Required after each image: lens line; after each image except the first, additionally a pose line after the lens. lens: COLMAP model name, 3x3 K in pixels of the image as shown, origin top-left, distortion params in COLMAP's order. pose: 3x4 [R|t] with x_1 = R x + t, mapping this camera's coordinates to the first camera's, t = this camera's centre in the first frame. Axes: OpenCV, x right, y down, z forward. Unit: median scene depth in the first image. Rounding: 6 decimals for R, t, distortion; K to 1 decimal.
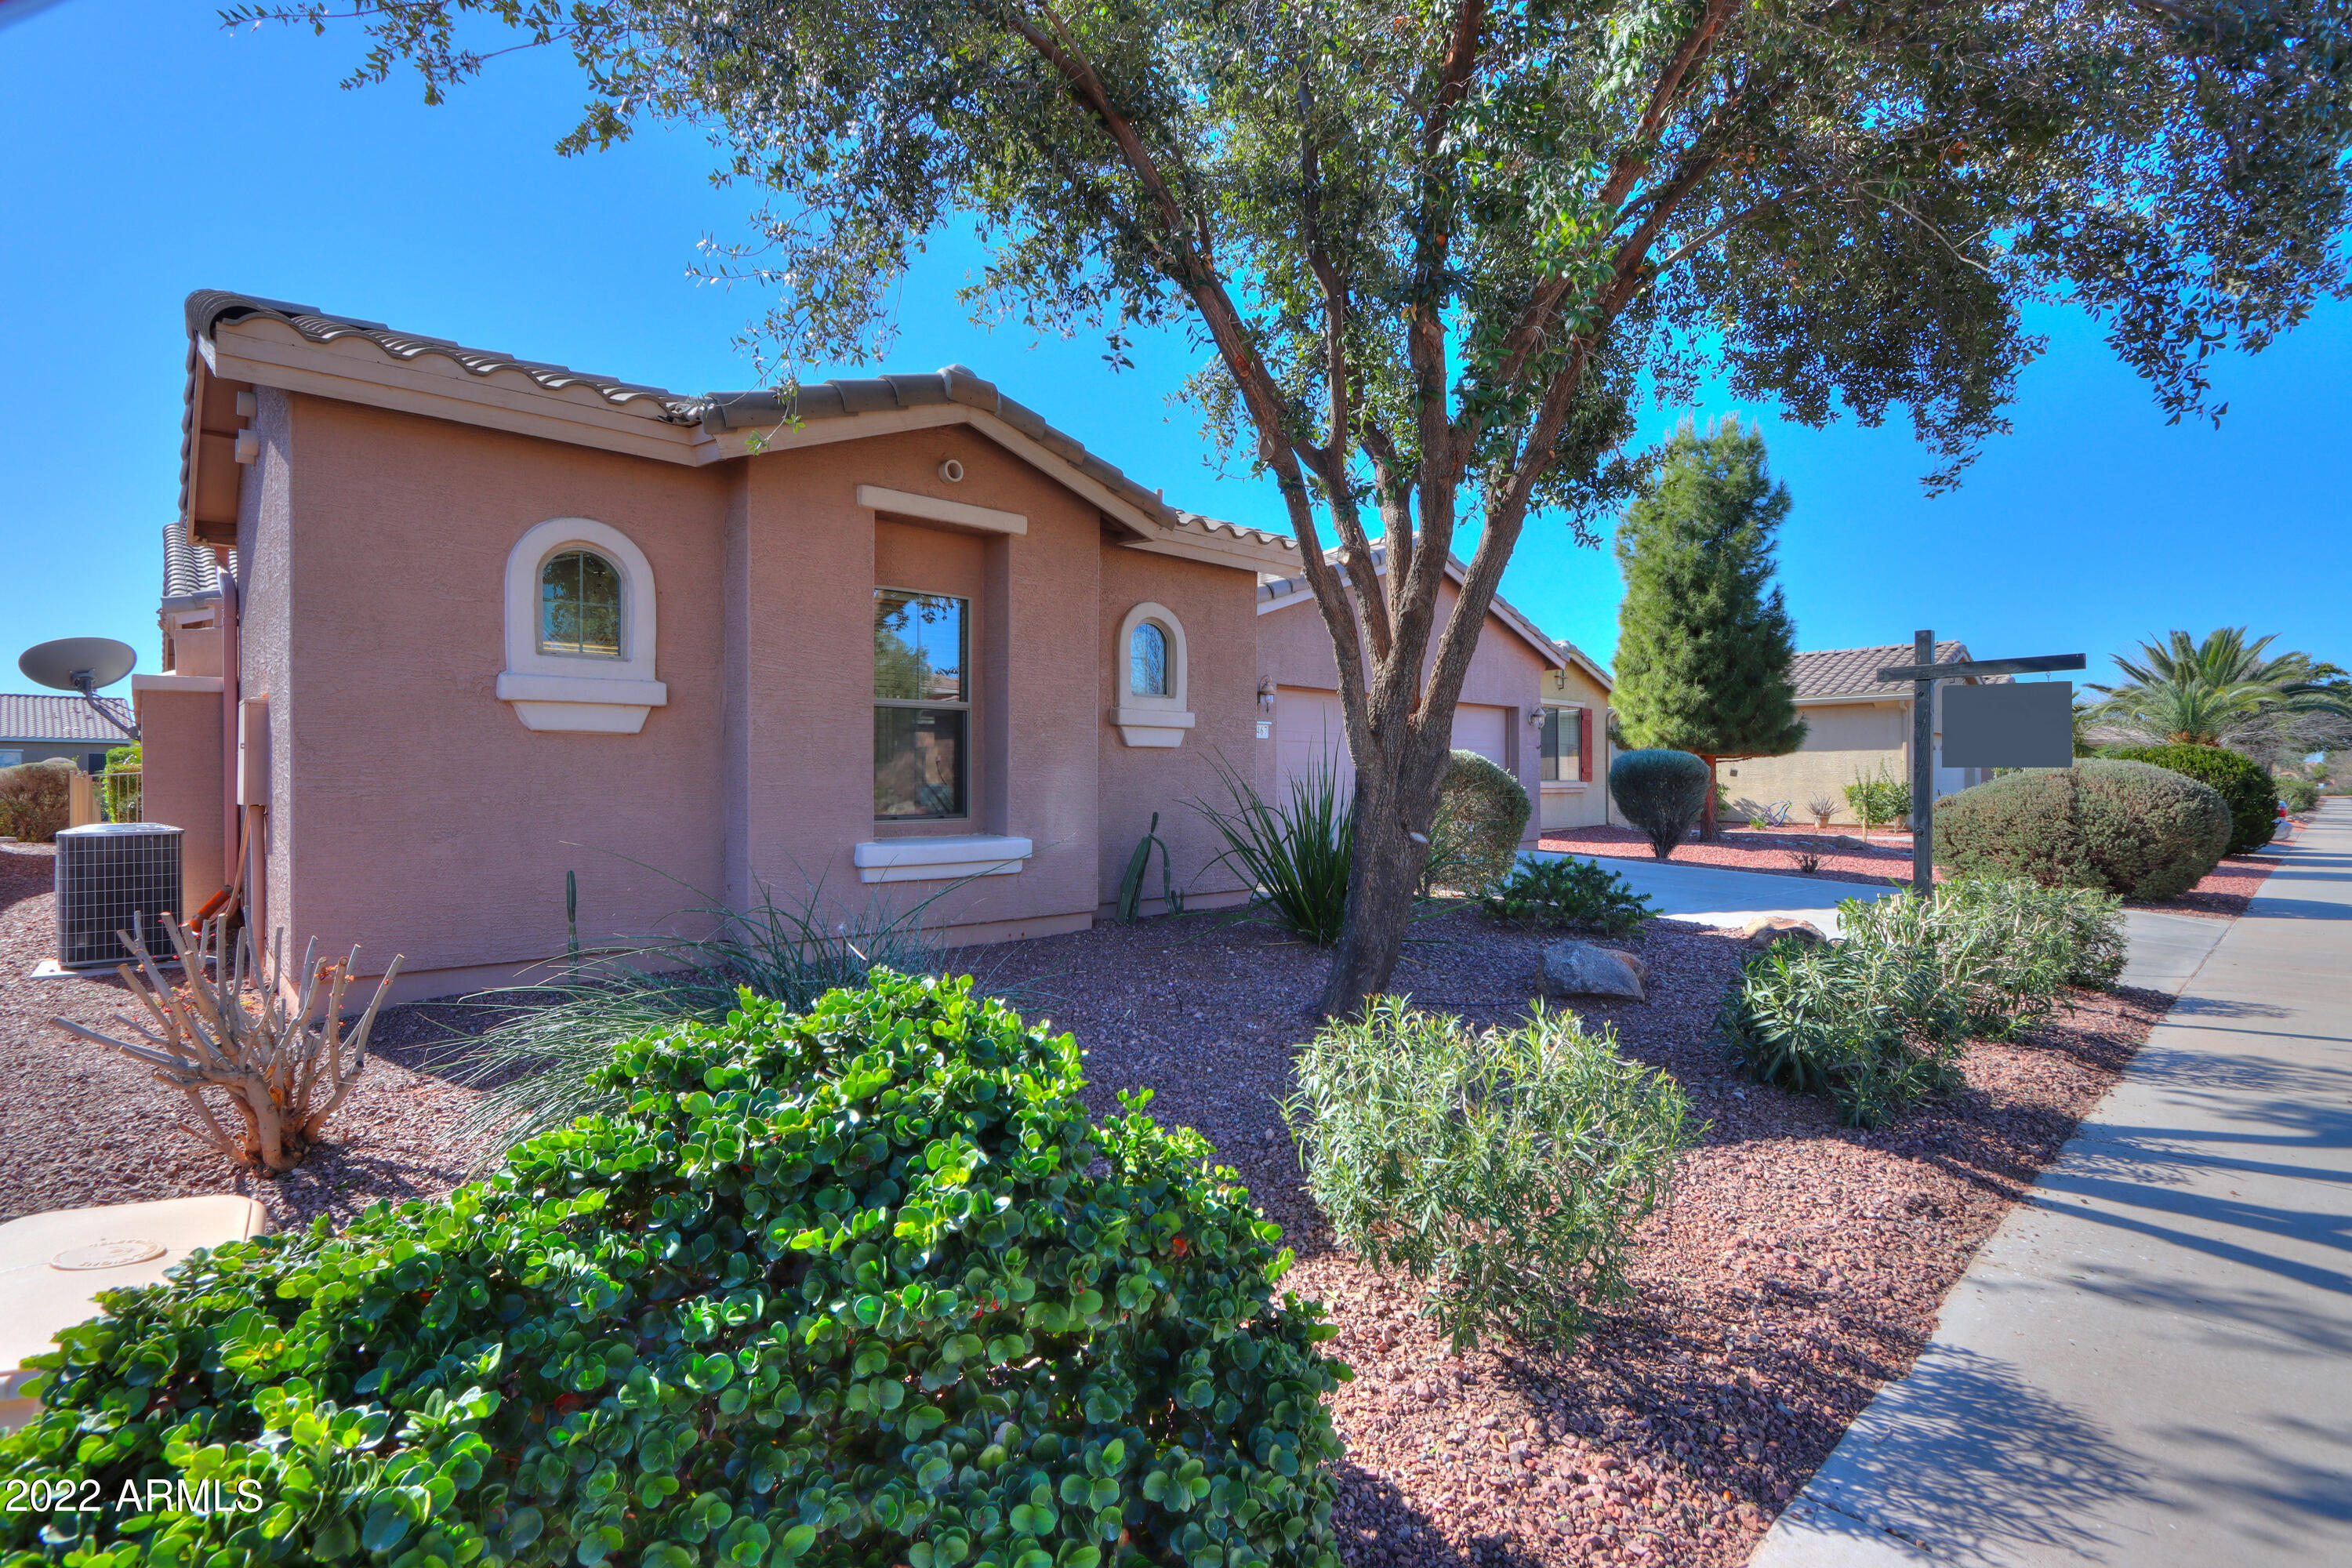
lens RADIAL K [[1093.3, 0, 1172.4], [0, 1093.3, 786.9], [0, 0, 1]] dist [-0.000766, -0.000034]
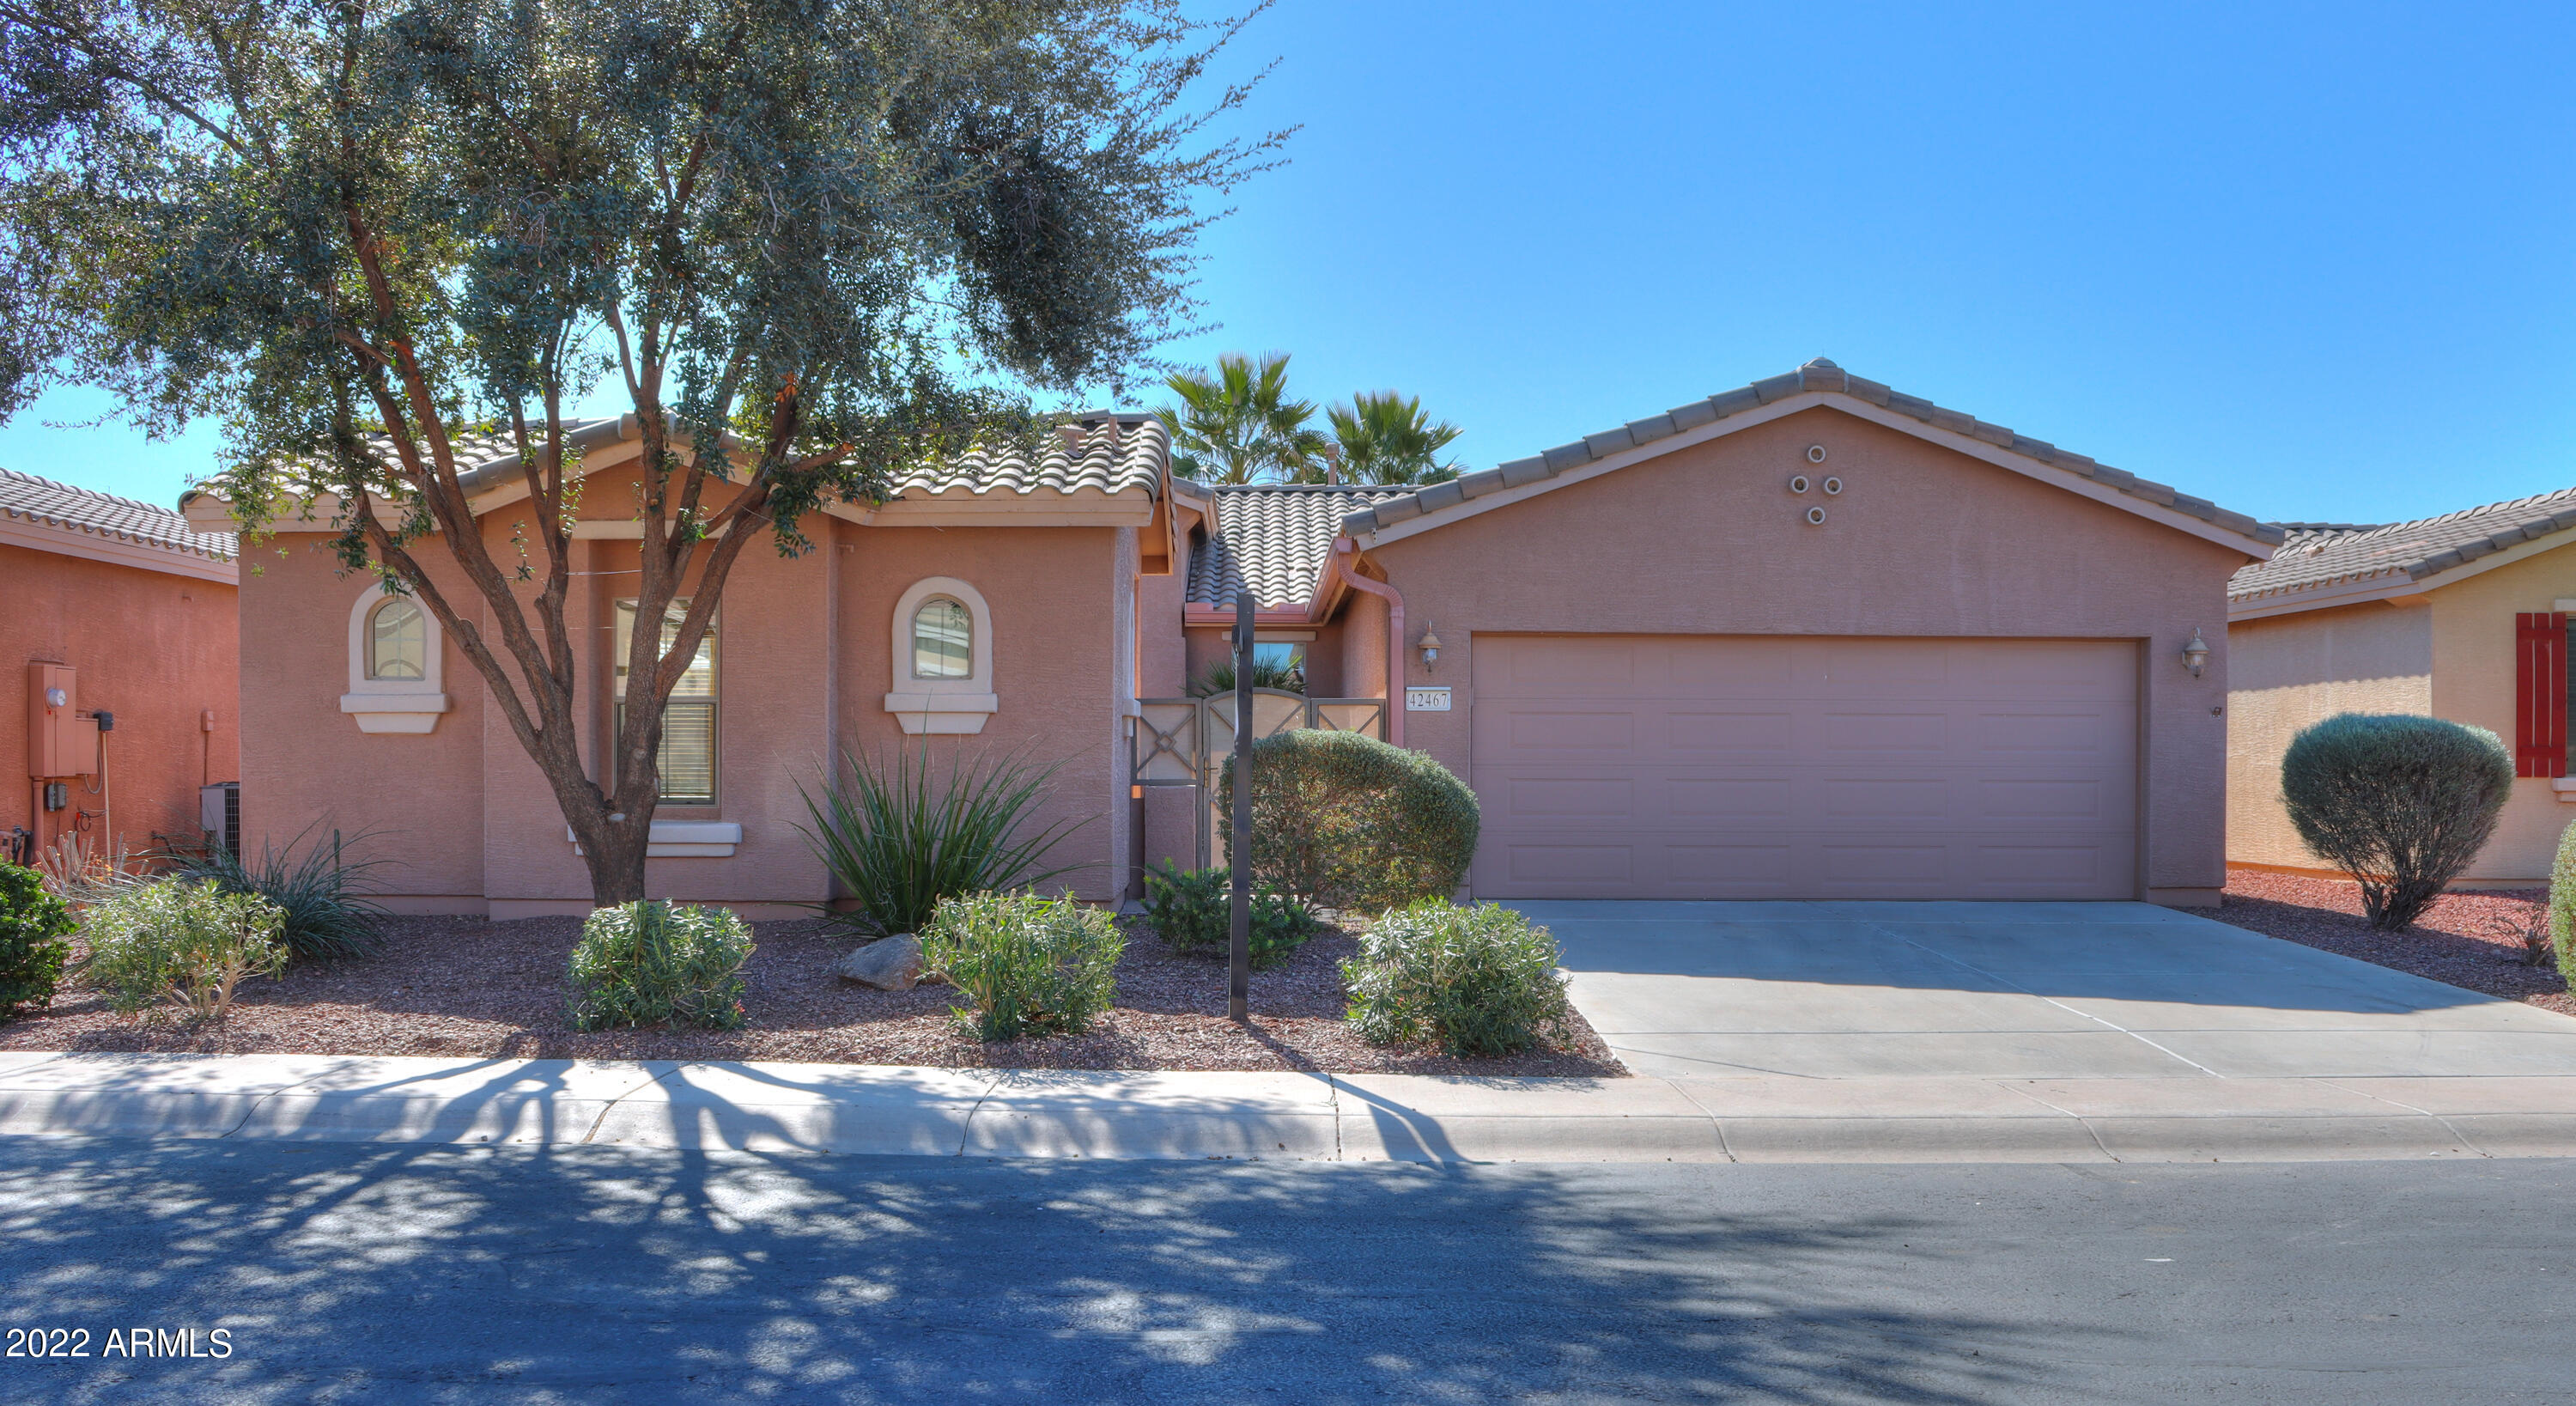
lens RADIAL K [[2313.6, 0, 1132.5], [0, 2313.6, 793.7], [0, 0, 1]] dist [-0.135055, 0.051005]
pose [[0.712704, 0.011609, -0.701369, 1.568453], [-0.007250, 0.999932, 0.009183, -0.005084], [0.701428, -0.001460, 0.712739, -0.304107]]
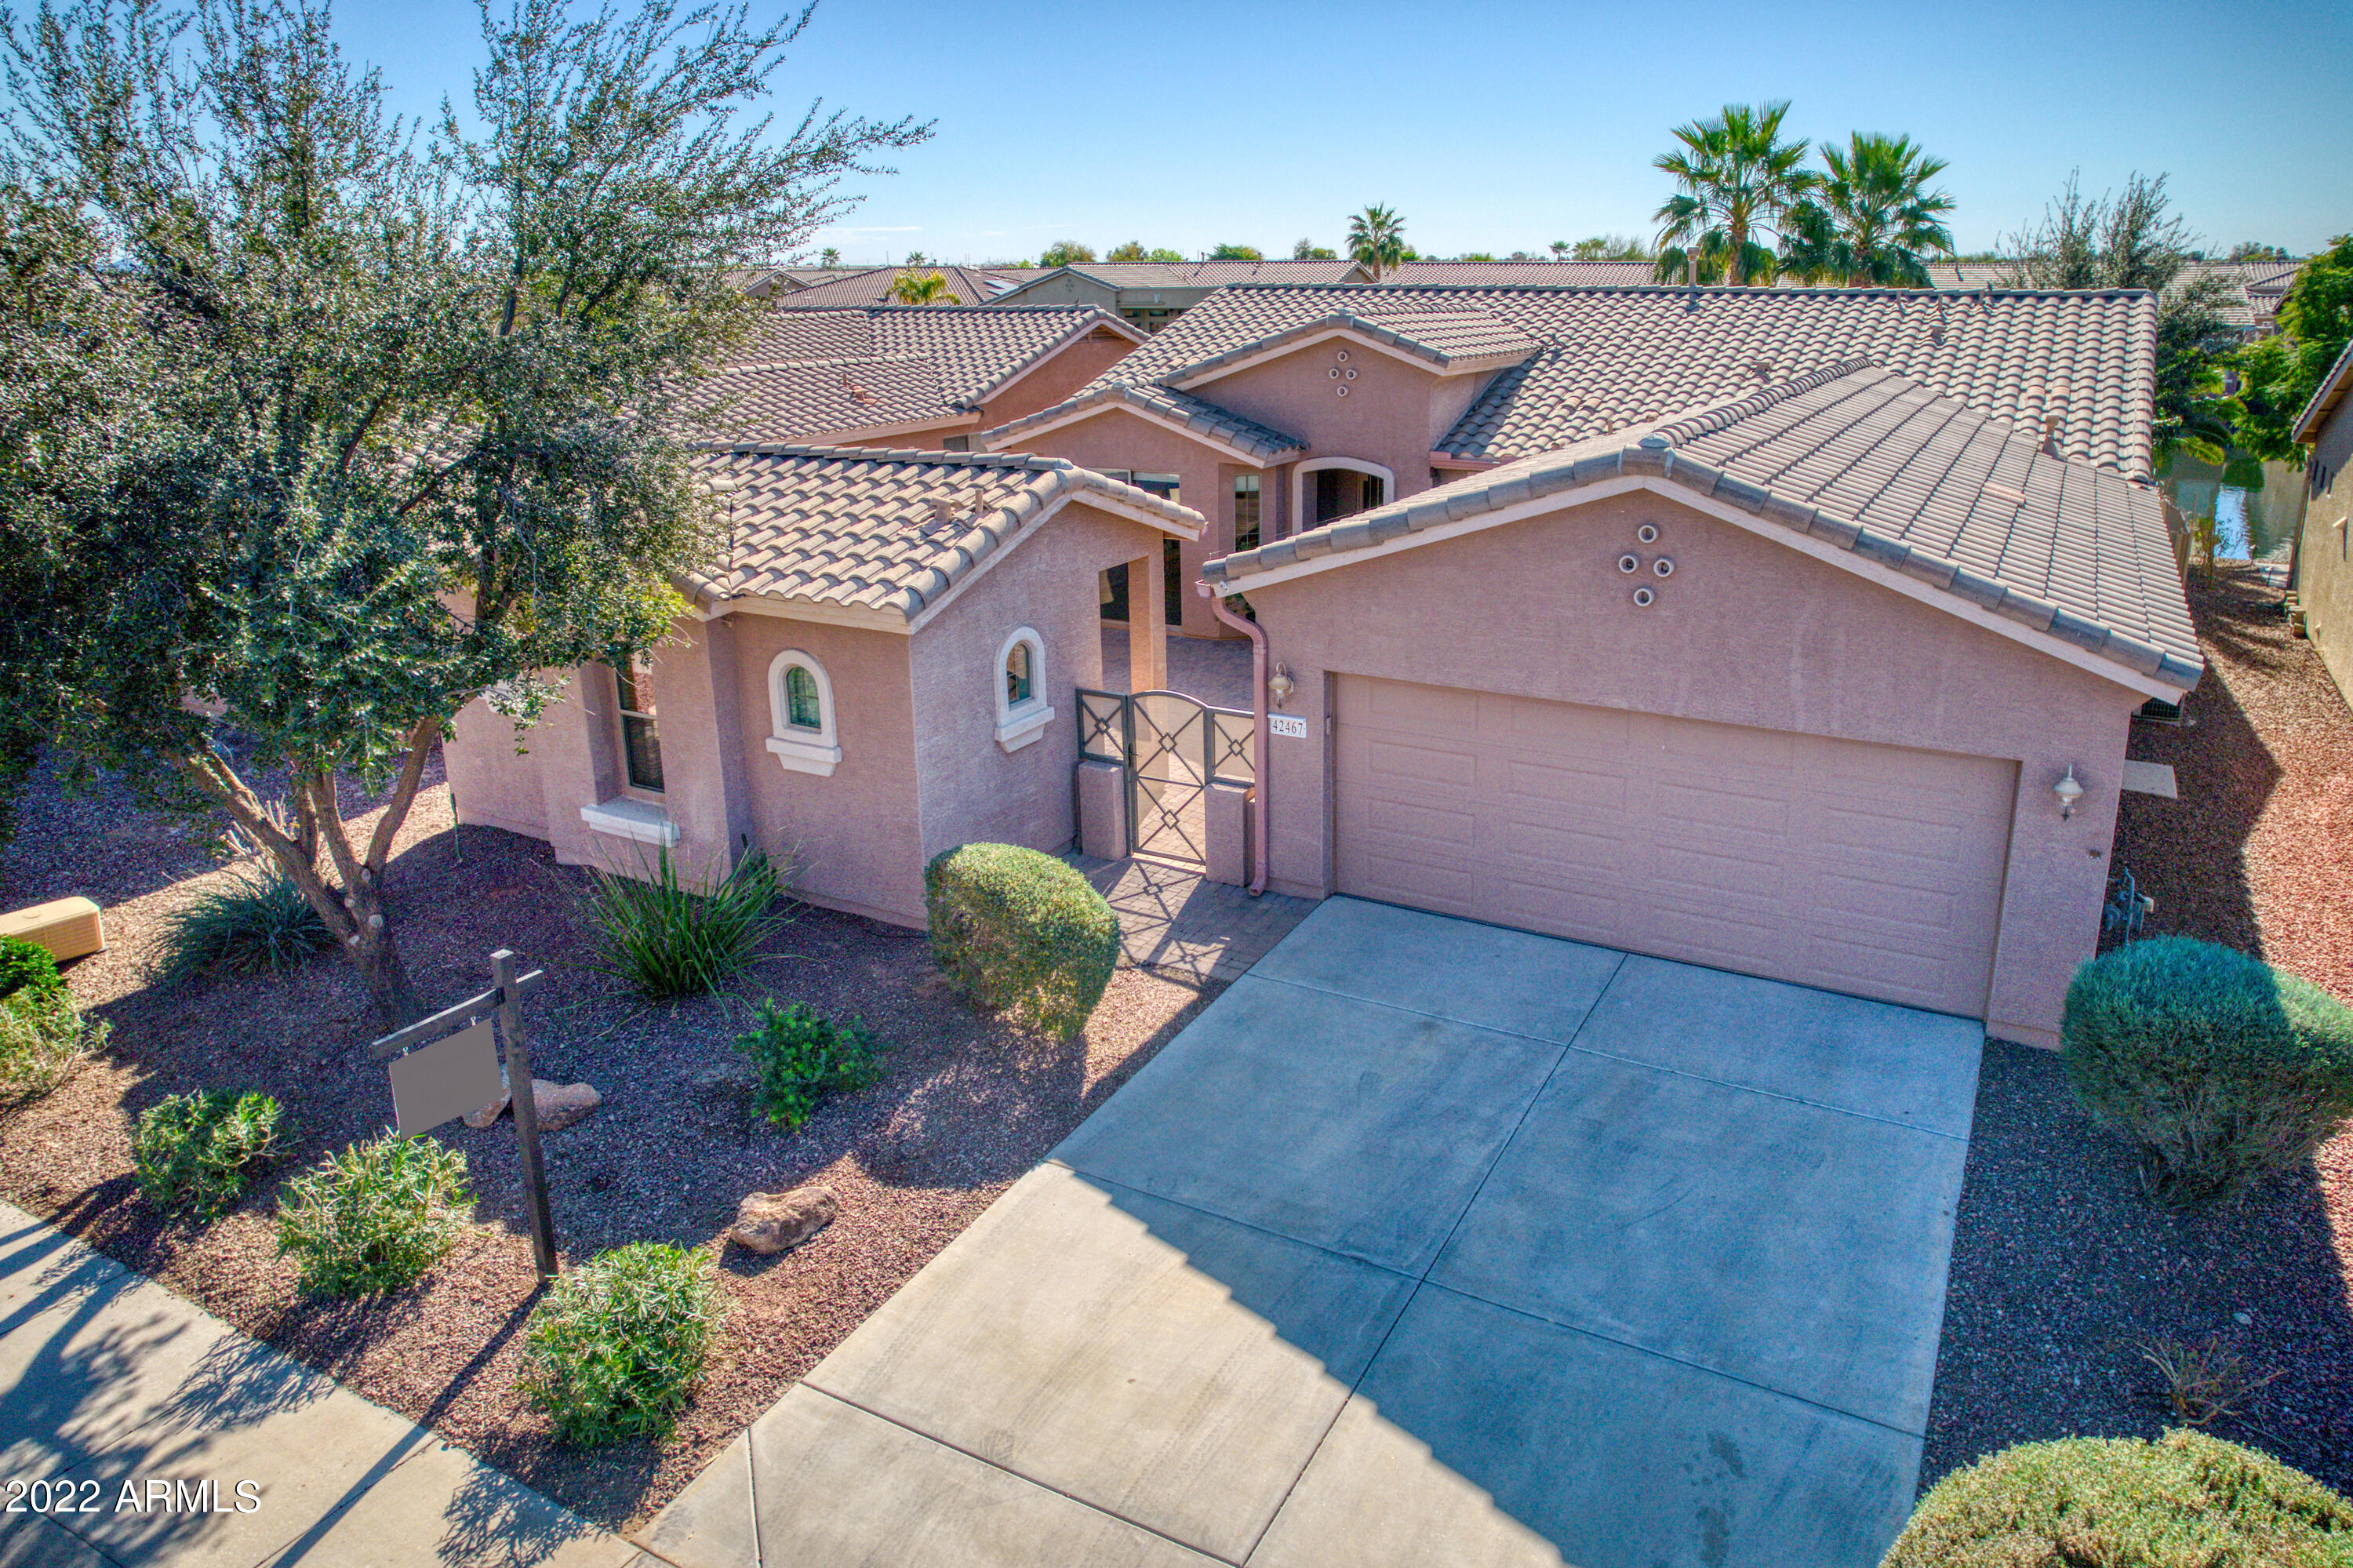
lens RADIAL K [[1523.6, 0, 1264.9], [0, 1523.6, 688.2], [0, 0, 1]] dist [-0.058040, 0.044189]
pose [[0.341768, 0.252067, -0.905349, 1.665702], [0.005367, 0.962819, 0.270094, -0.586146], [0.939769, -0.097169, 0.327708, 1.000166]]
